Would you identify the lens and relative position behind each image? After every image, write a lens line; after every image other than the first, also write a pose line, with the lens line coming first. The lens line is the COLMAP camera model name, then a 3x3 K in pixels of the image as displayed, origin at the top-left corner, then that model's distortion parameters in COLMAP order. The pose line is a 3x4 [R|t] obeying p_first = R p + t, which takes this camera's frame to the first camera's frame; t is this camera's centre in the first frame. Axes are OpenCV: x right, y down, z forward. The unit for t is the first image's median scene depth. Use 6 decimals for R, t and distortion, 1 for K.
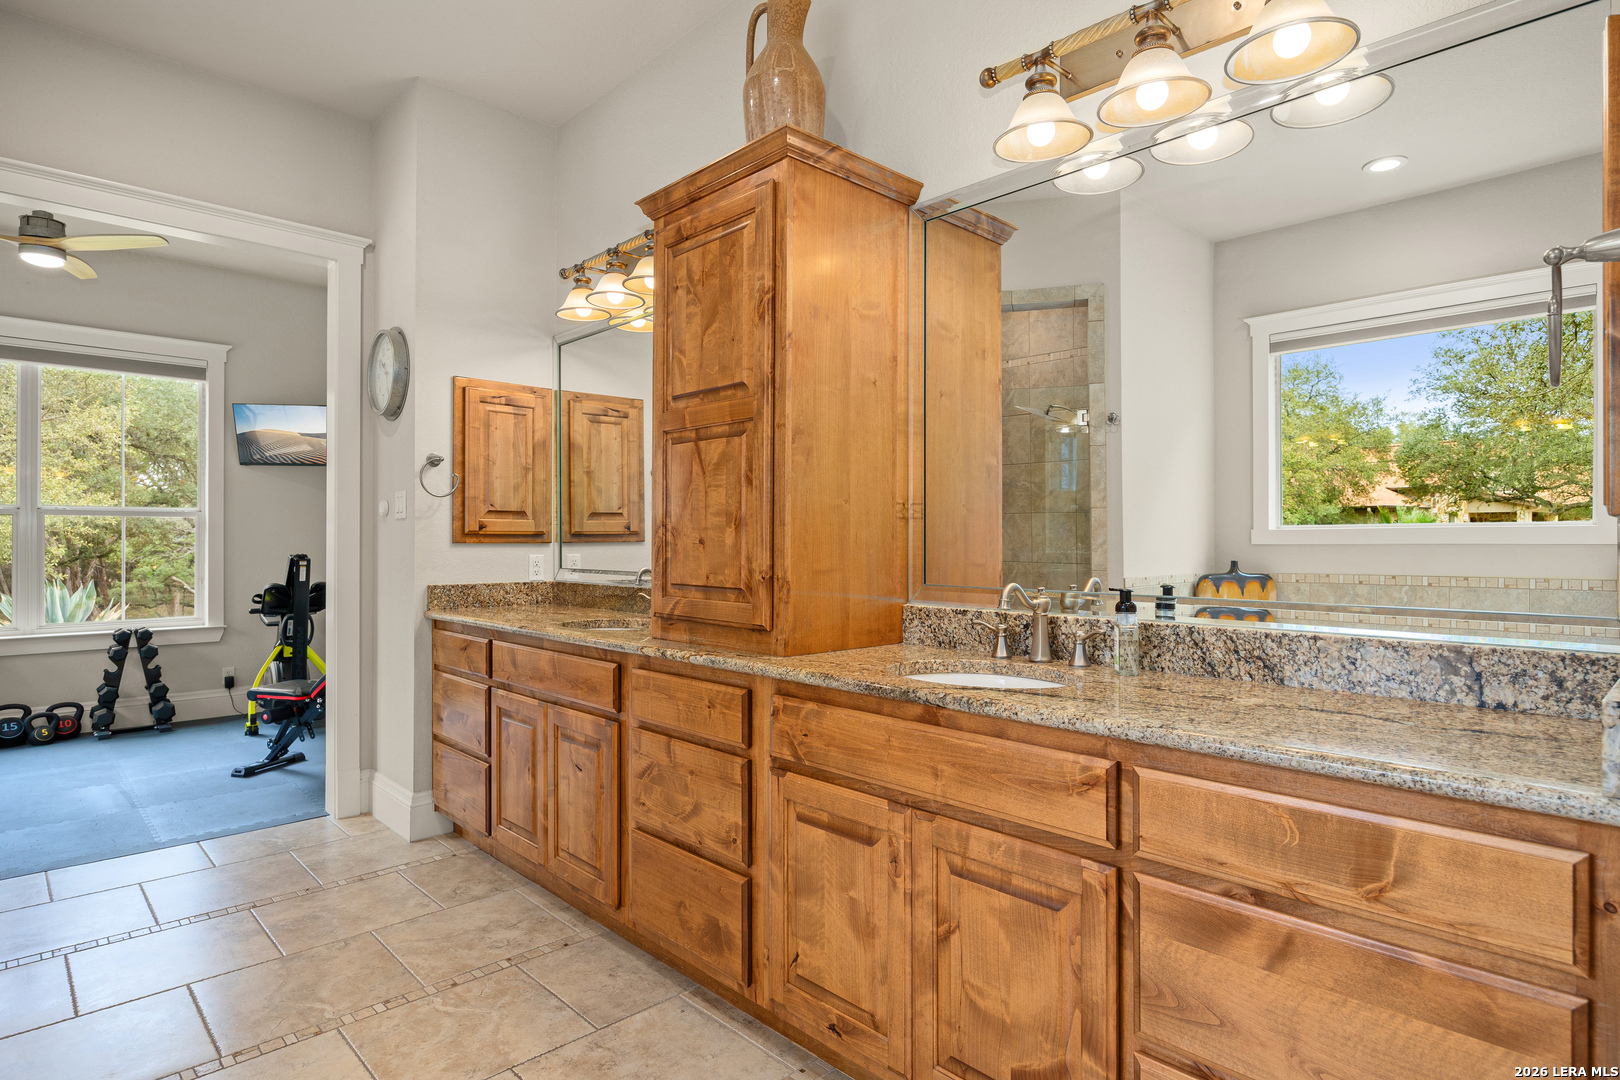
lens RADIAL K [[865.5, 0, 810.0], [0, 865.5, 540.0], [0, 0, 1]] dist [-0.001185, -0.000867]
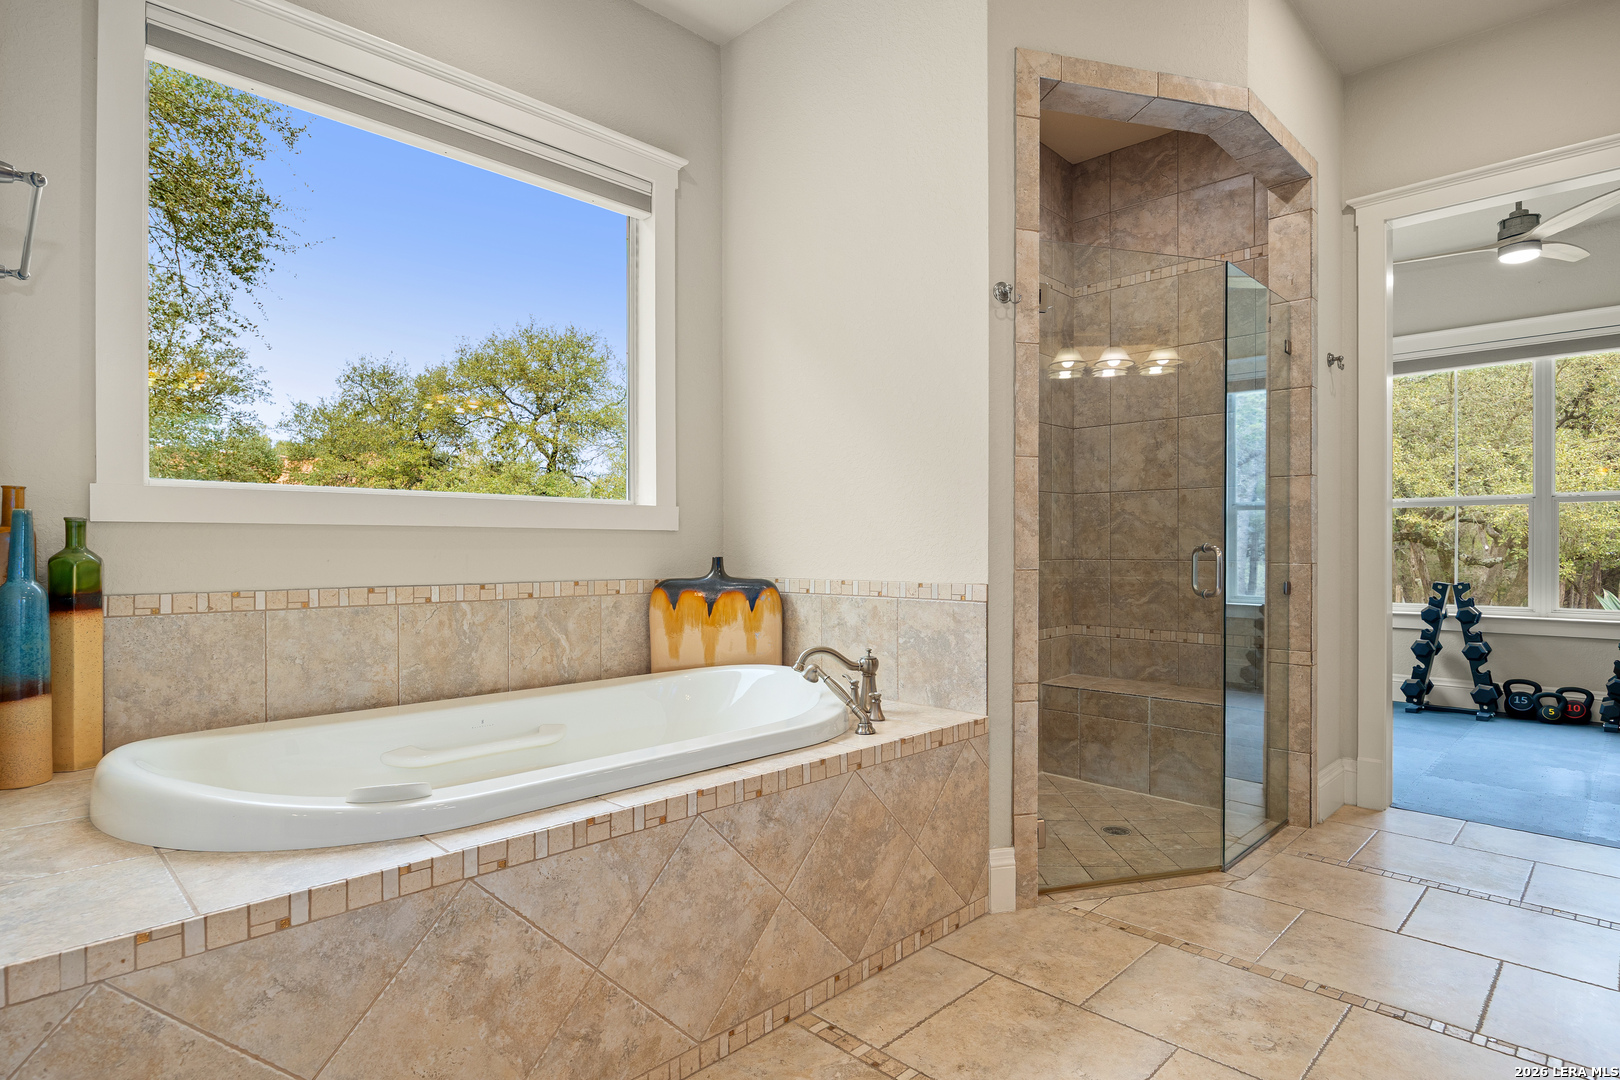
lens RADIAL K [[838.3, 0, 814.9], [0, 838.3, 551.1], [0, 0, 1]] dist [-0.009935, -0.000197]
pose [[0.030692, 0.006290, -0.999509, 0.212651], [0.004500, 0.999969, 0.006431, 0.052382], [0.999519, -0.004695, 0.030663, 0.233910]]
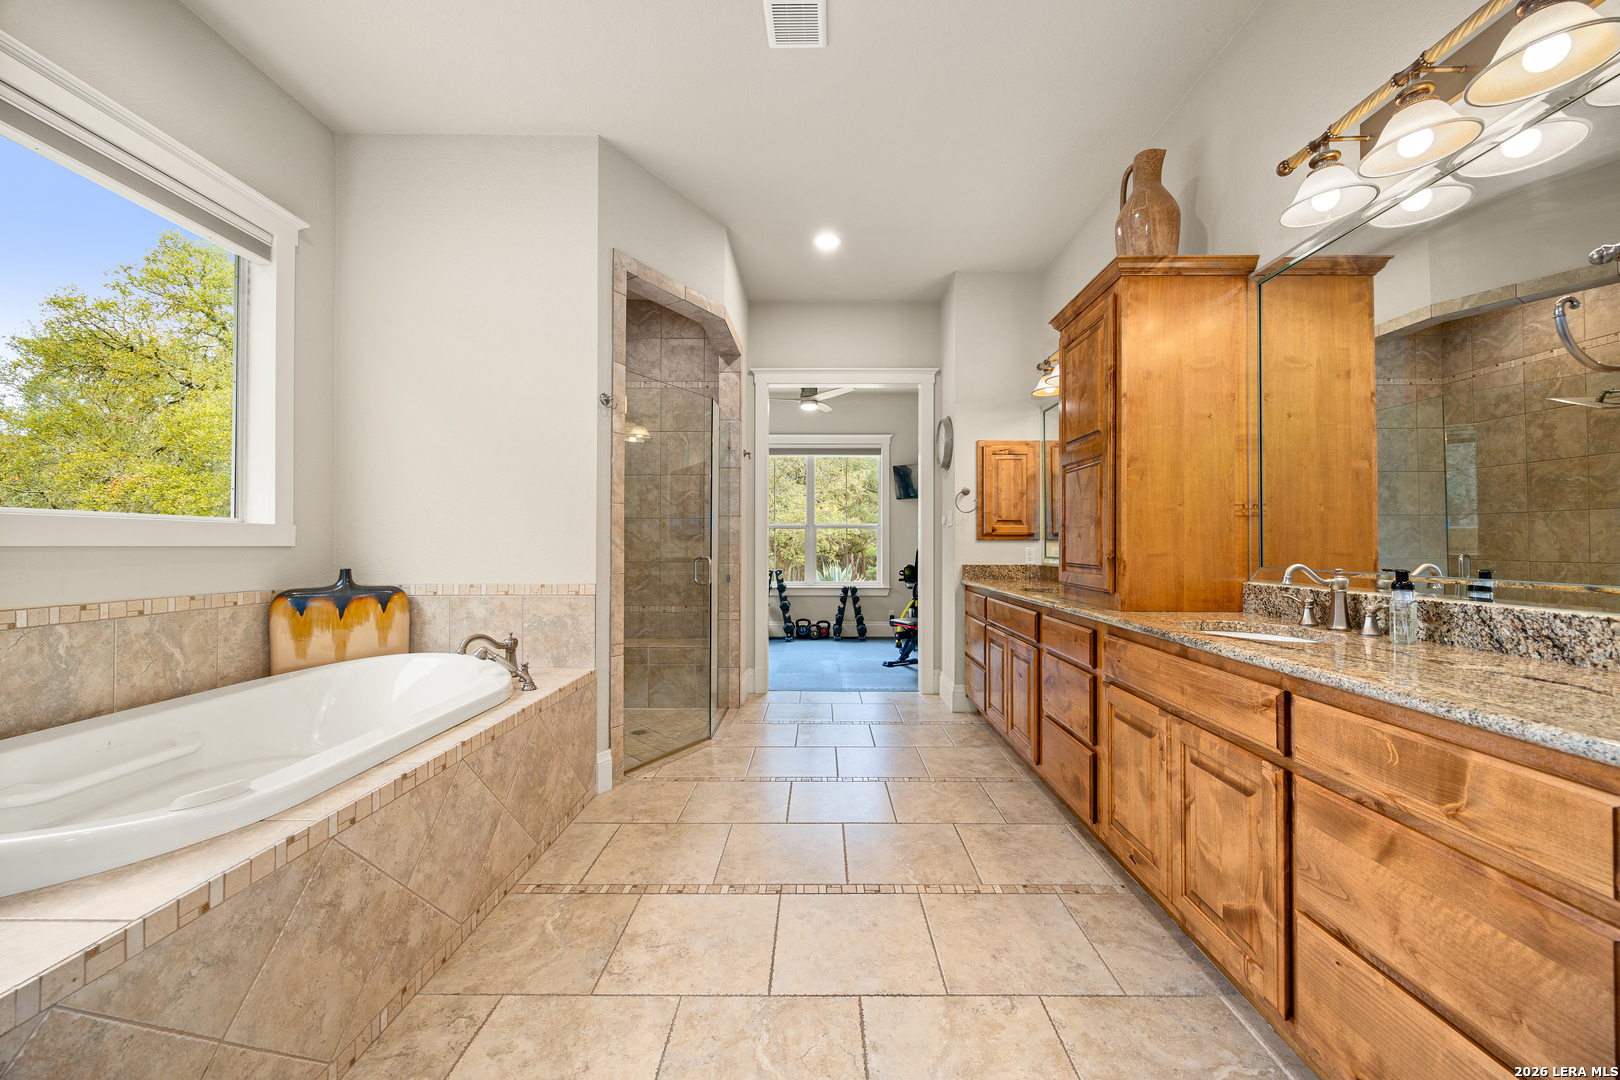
lens RADIAL K [[606.7, 0, 809.8], [0, 606.7, 542.2], [0, 0, 1]] dist [0.000045, -0.000026]
pose [[0.714469, -0.001560, -0.699665, 0.317584], [0.000091, 0.999998, -0.002136, 0.018142], [0.699667, 0.001462, 0.714468, -0.122348]]
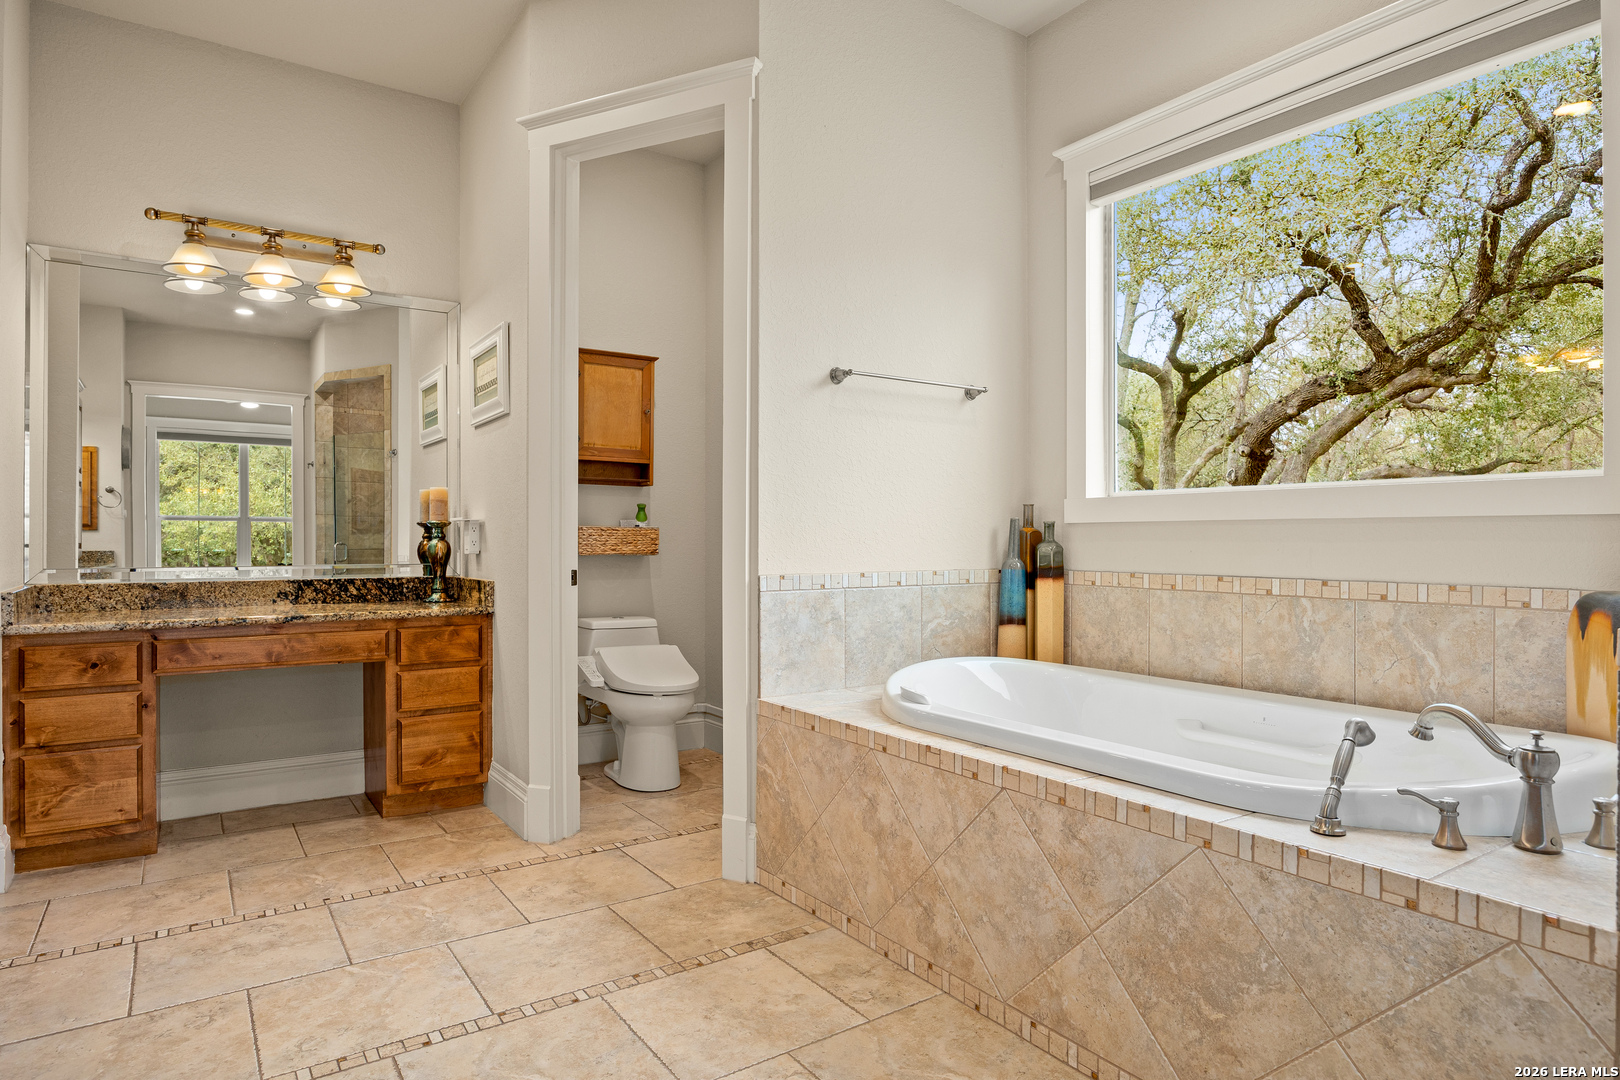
lens RADIAL K [[942.6, 0, 846.2], [0, 942.6, 539.7], [0, 0, 1]] dist [-0.020837, 0.000137]
pose [[-0.990815, 0.000087, 0.135224, -0.587729], [-0.000345, 0.999995, -0.003169, 0.055977], [-0.135224, -0.003187, -0.990810, 1.161069]]
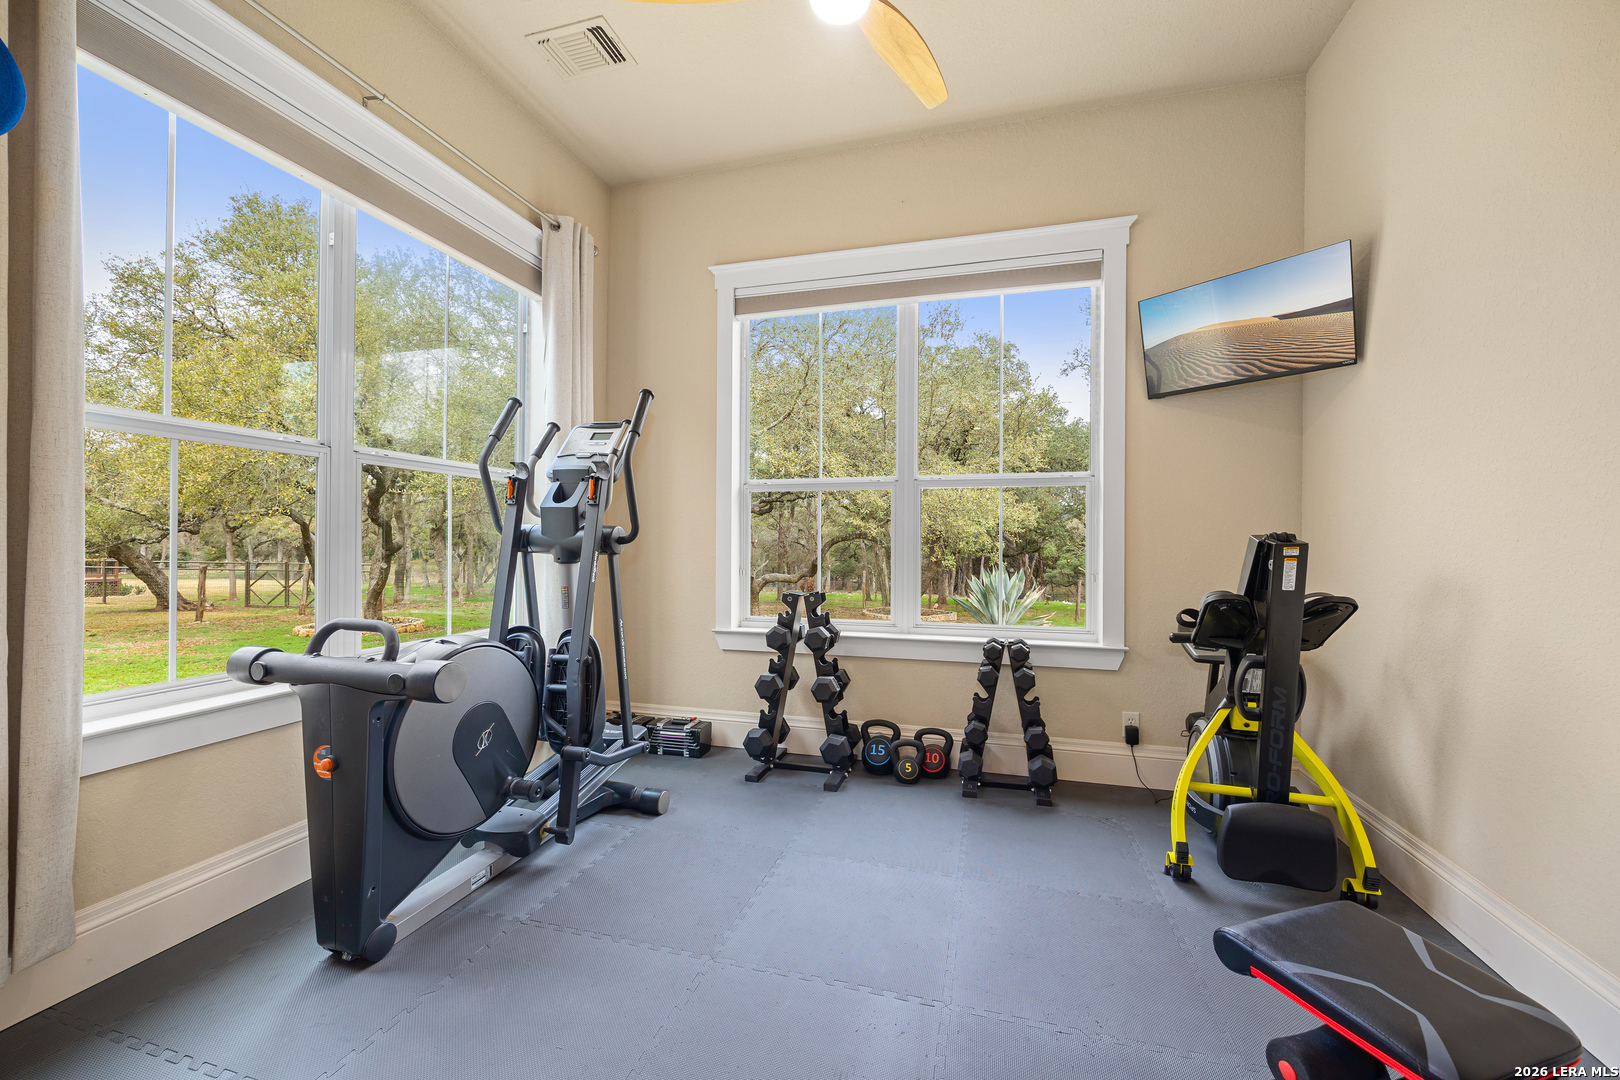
lens RADIAL K [[655.8, 0, 810.0], [0, 655.8, 540.0], [0, 0, 1]] dist [0.000787, -0.000031]
pose [[0.519609, 0.000864, -0.854403, -1.153304], [-0.005101, 0.999985, -0.002091, 0.061616], [0.854389, 0.005445, 0.519606, 1.646713]]
